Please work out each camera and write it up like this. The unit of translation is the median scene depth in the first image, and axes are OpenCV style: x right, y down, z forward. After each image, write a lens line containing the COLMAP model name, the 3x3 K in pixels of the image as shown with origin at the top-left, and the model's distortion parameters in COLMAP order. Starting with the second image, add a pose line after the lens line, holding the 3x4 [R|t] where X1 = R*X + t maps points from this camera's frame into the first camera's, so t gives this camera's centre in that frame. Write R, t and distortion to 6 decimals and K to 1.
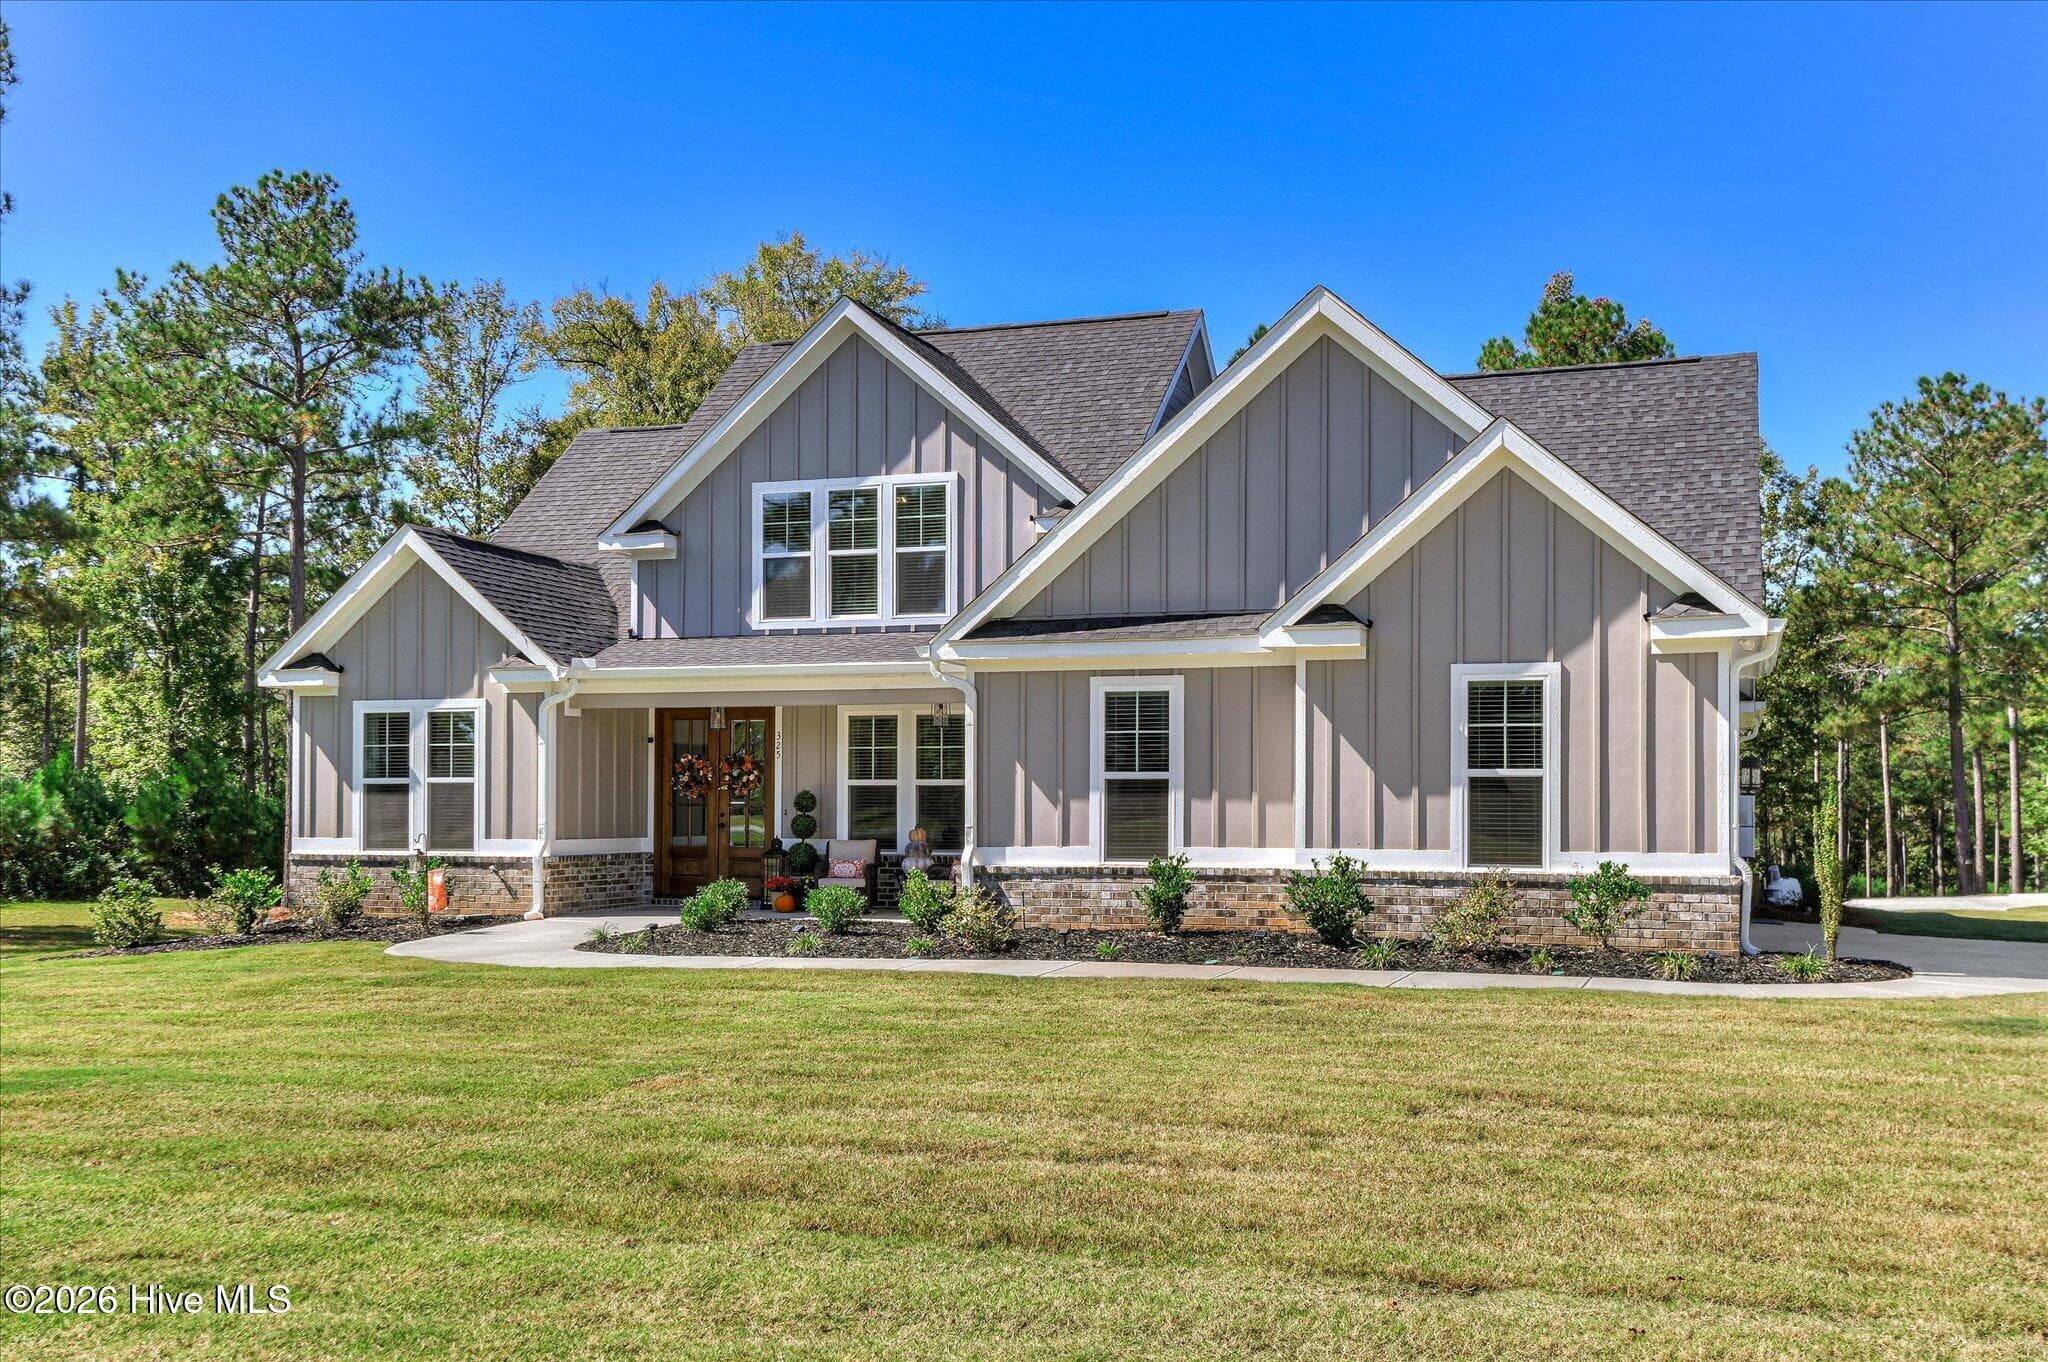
lens RADIAL K [[1918.7, 0, 1256.1], [0, 1918.7, 760.7], [0, 0, 1]] dist [0.054295, 0.005315]
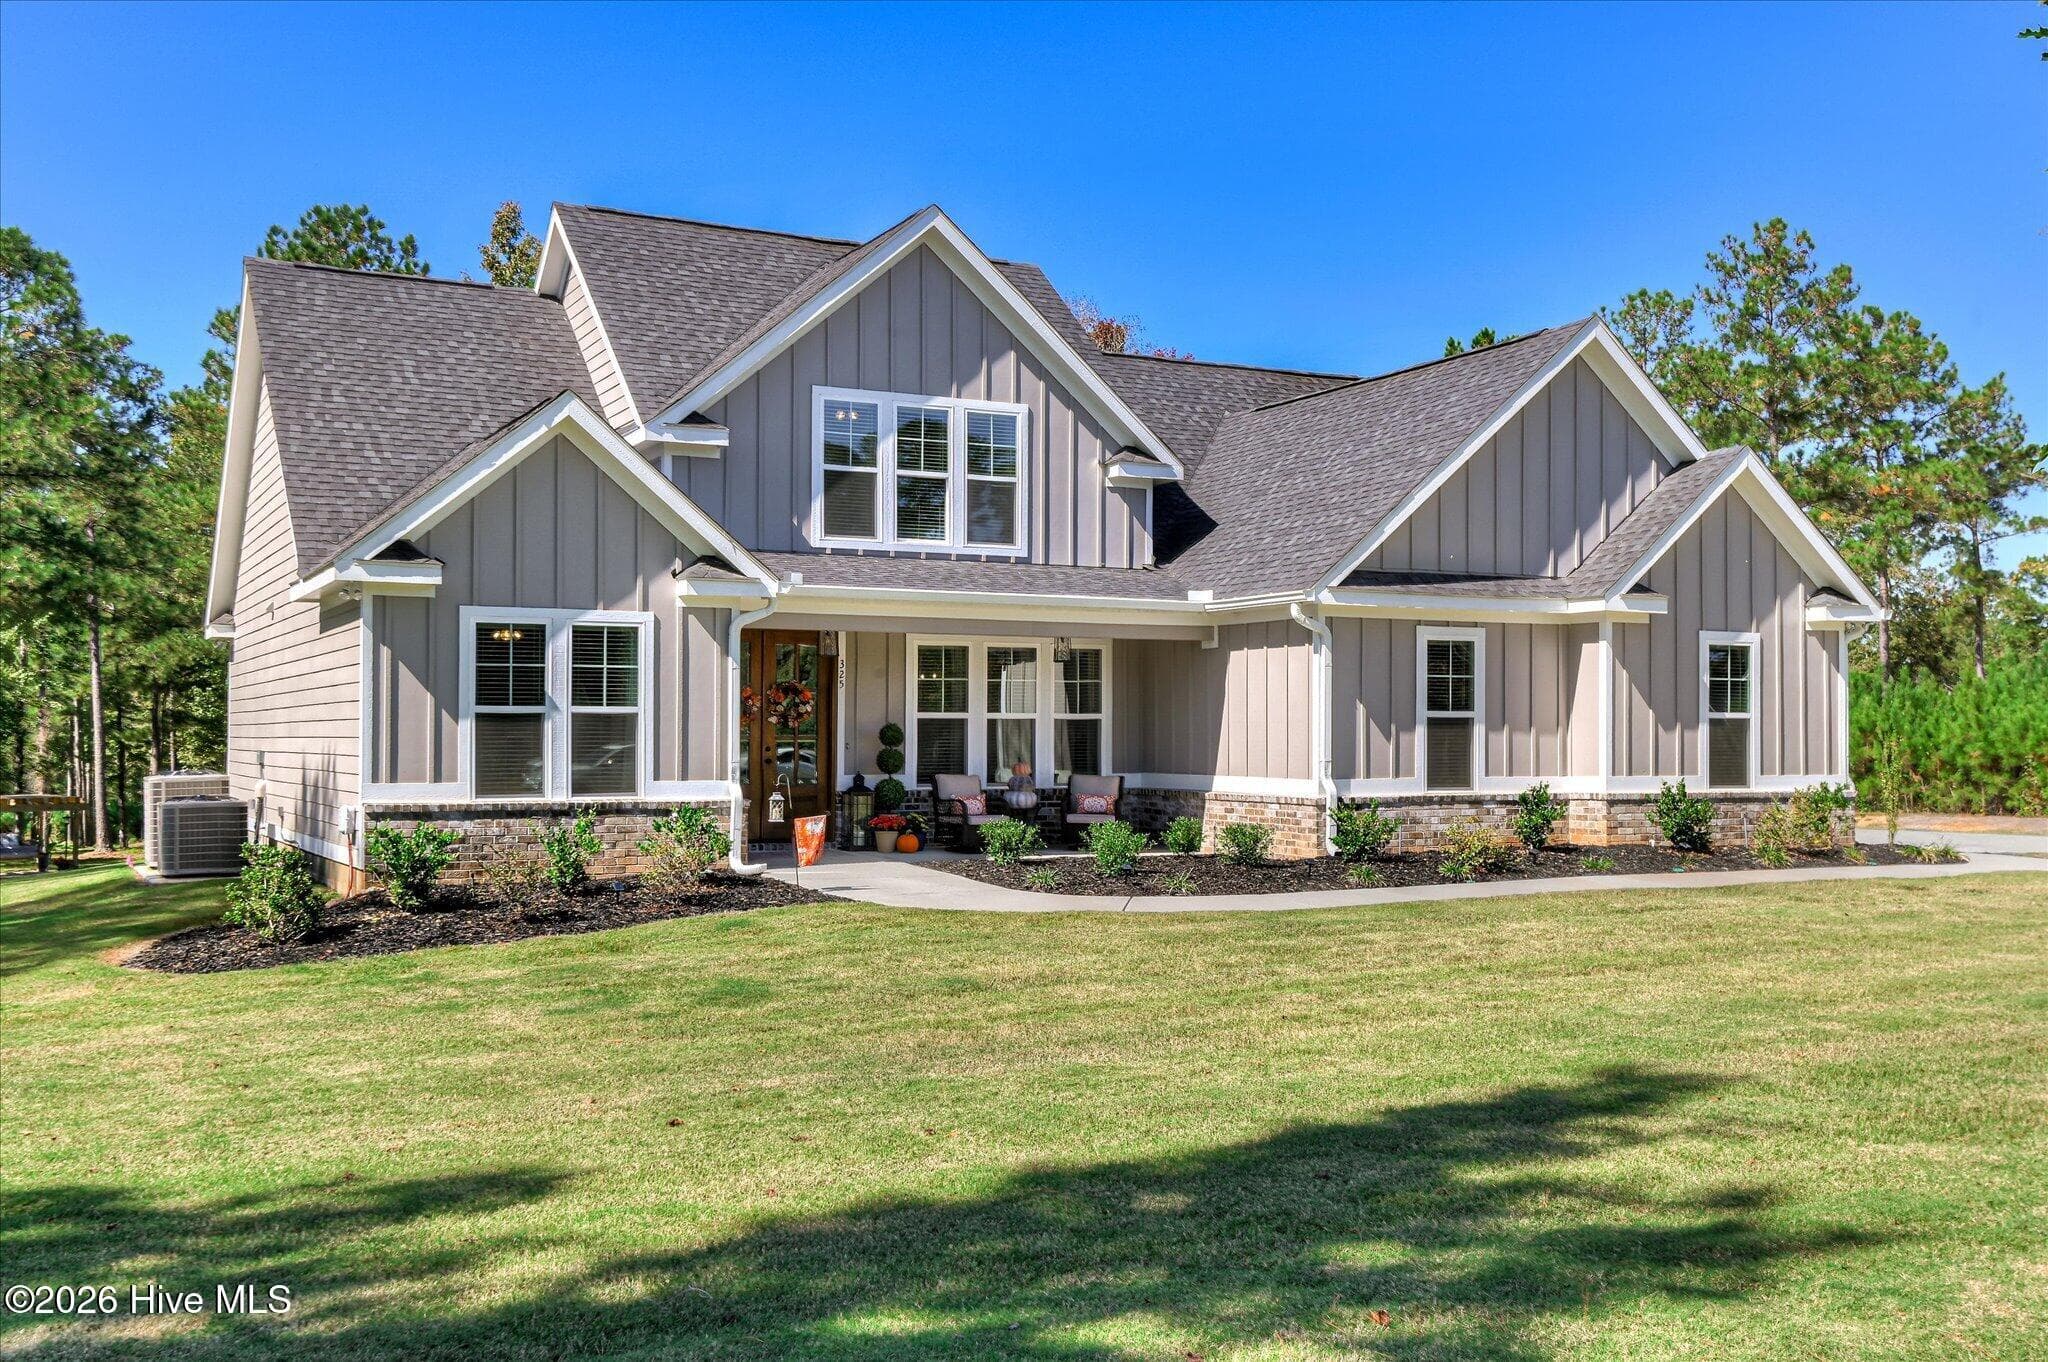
lens RADIAL K [[1893.4, 0, 1024.0], [0, 1893.4, 681.0], [0, 0, 1]] dist [0.074575, -0.294353]
pose [[0.728745, 0.019864, 0.684497, -0.857828], [-0.016843, 0.999797, -0.011082, 0.003975], [-0.684578, -0.003453, 0.728931, 0.297137]]
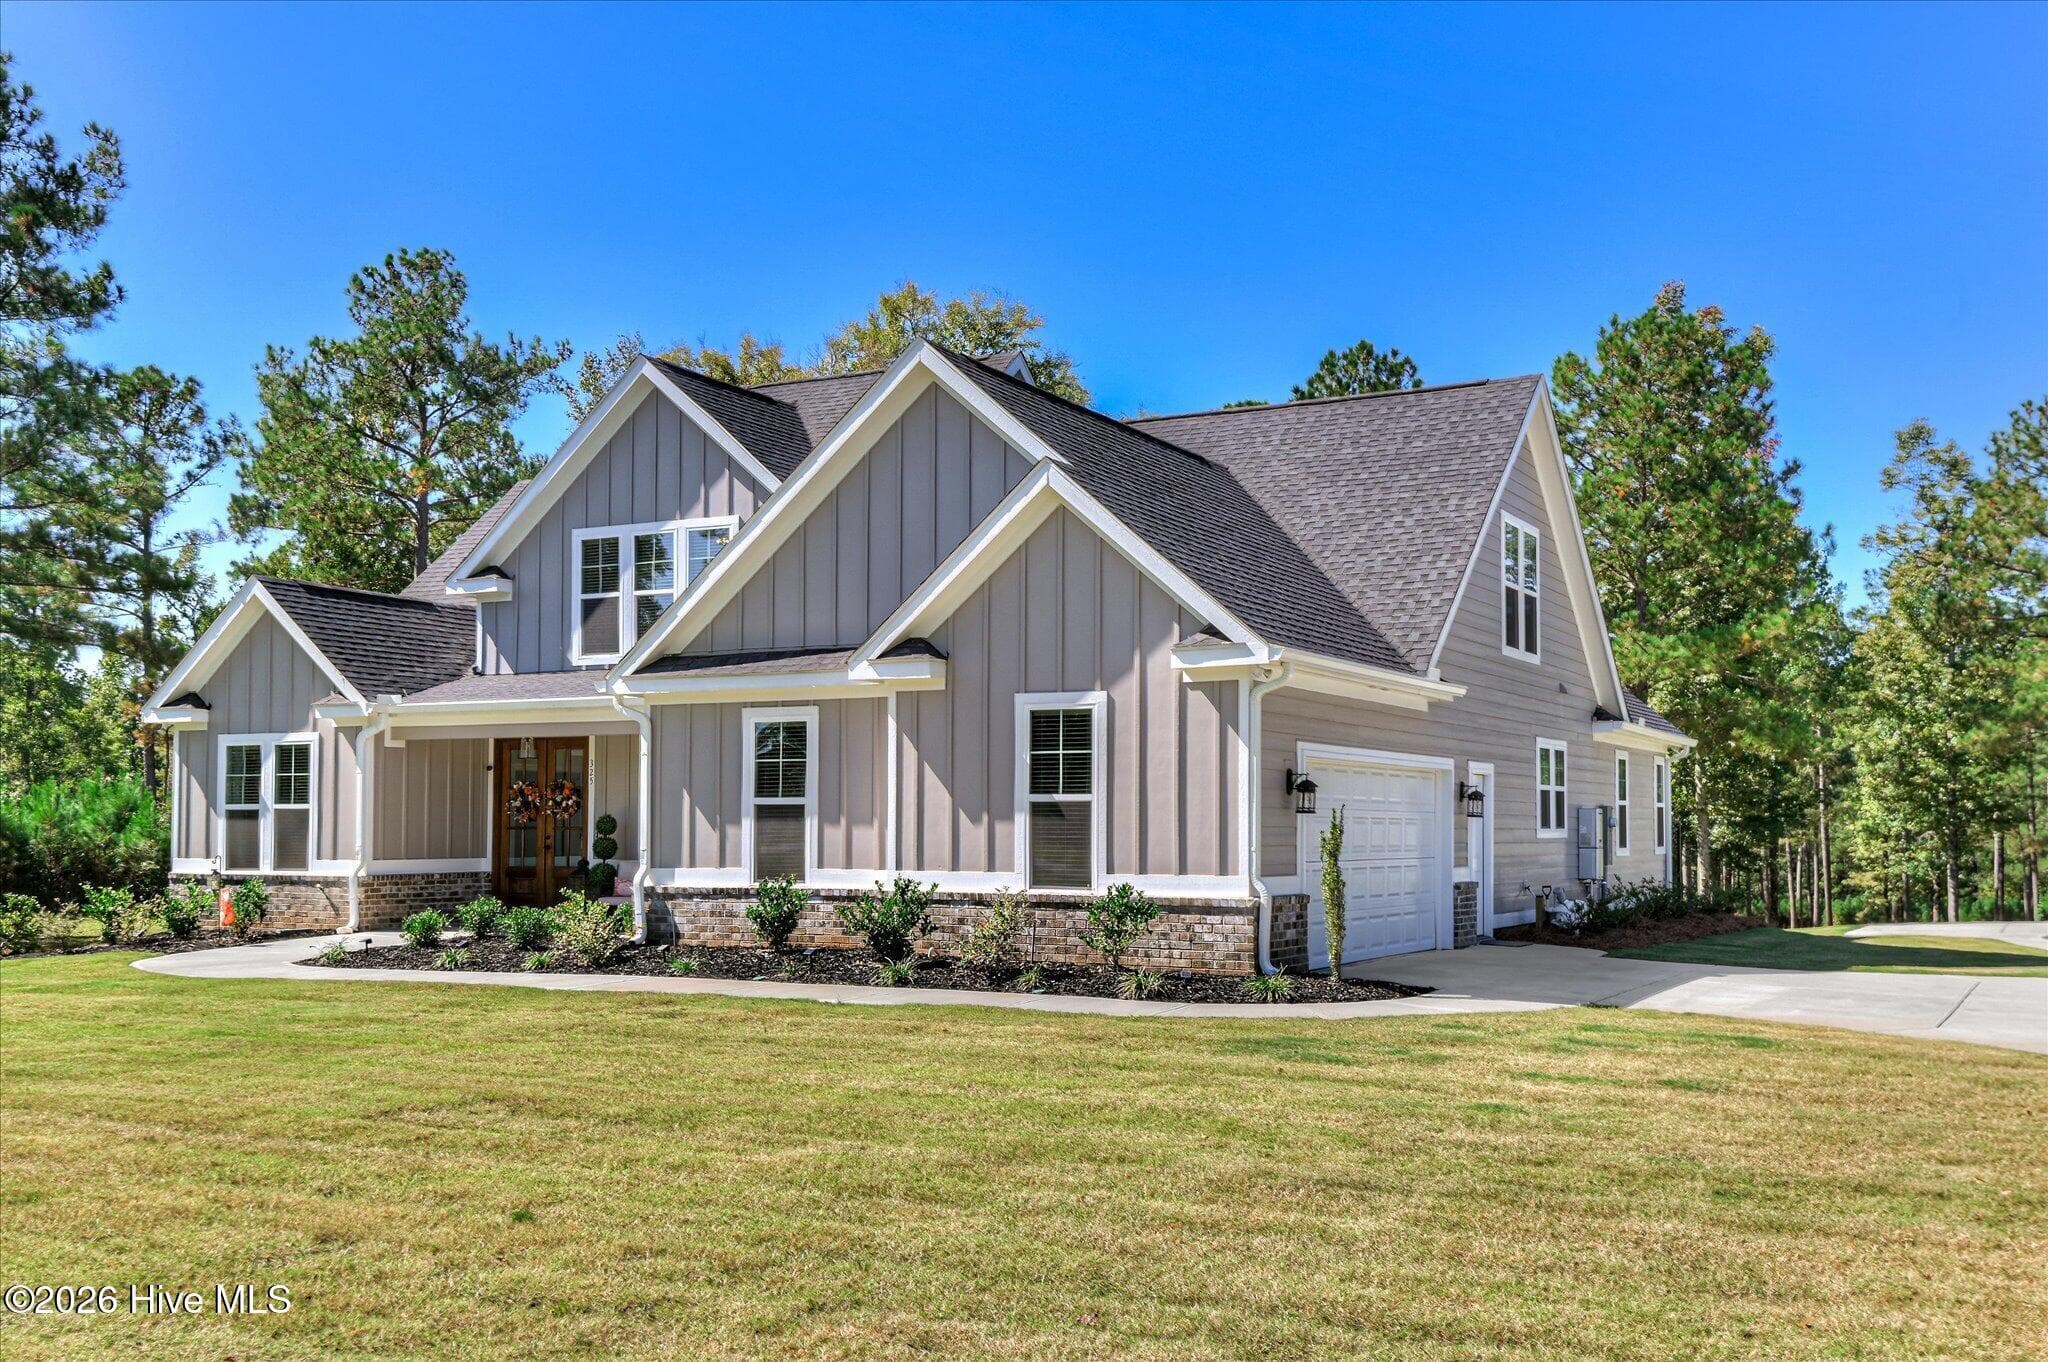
lens RADIAL K [[1918.7, 0, 1256.1], [0, 1918.7, 760.7], [0, 0, 1]] dist [0.054295, 0.005315]
pose [[0.987462, -0.006682, -0.157716, 0.307894], [0.005280, 0.999943, -0.009306, -0.002840], [0.157770, 0.008357, 0.987441, -0.006880]]
